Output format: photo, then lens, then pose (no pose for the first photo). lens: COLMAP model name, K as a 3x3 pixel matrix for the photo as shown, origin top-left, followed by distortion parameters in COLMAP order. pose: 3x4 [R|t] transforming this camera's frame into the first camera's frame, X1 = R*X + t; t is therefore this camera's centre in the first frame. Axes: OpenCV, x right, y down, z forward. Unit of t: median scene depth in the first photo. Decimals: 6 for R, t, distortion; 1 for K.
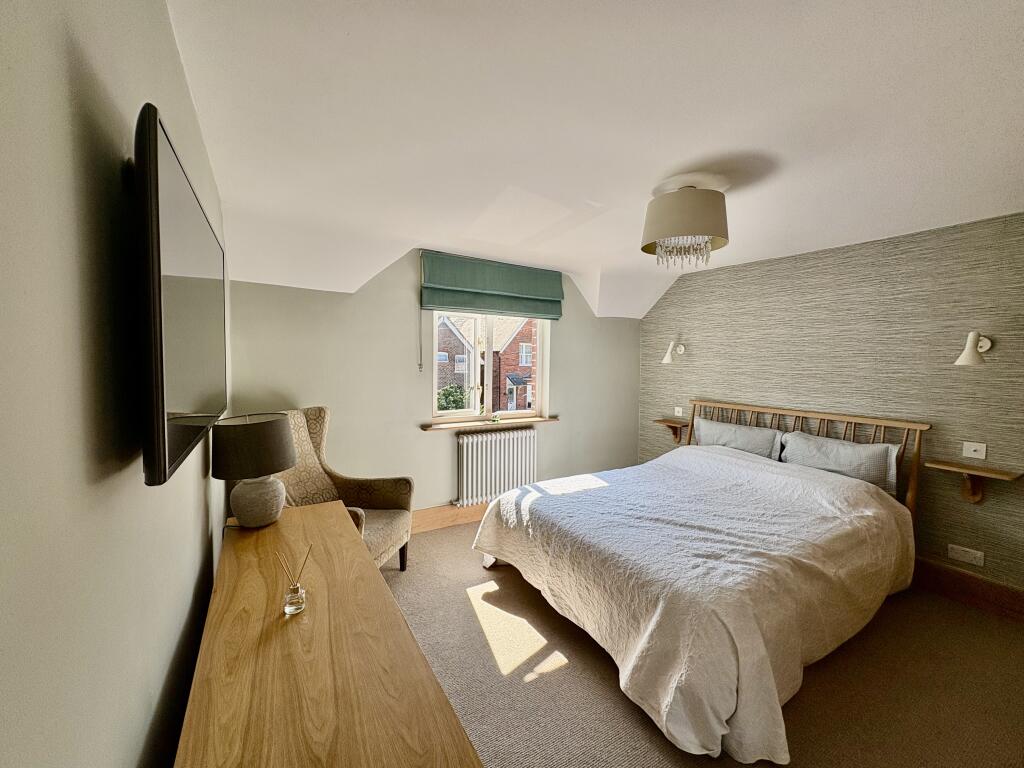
lens RADIAL K [[411.4, 0, 510.4], [0, 411.4, 381.8], [0, 0, 1]] dist [0.002328, -0.000293]
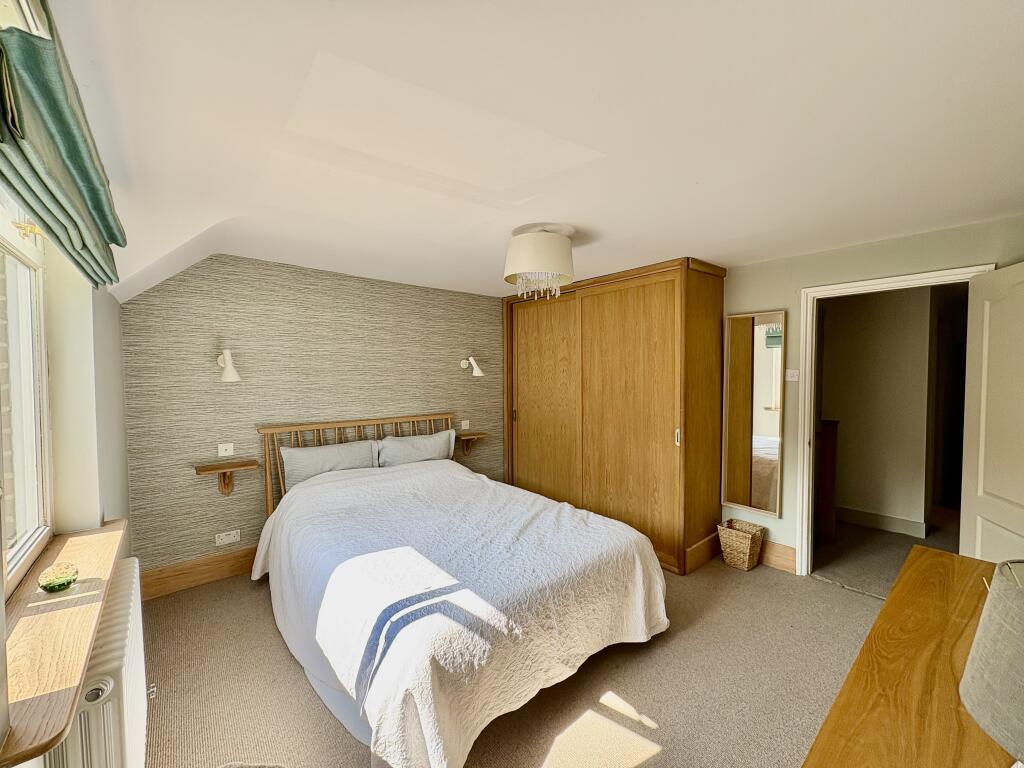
lens RADIAL K [[411.4, 0, 509.5], [0, 411.4, 383.9], [0, 0, 1]] dist [0.002328, -0.000293]
pose [[-0.155538, -0.043534, 0.986870, -0.488717], [0.052409, 0.997258, 0.052252, -0.070062], [-0.986439, 0.059848, -0.152830, 0.872067]]
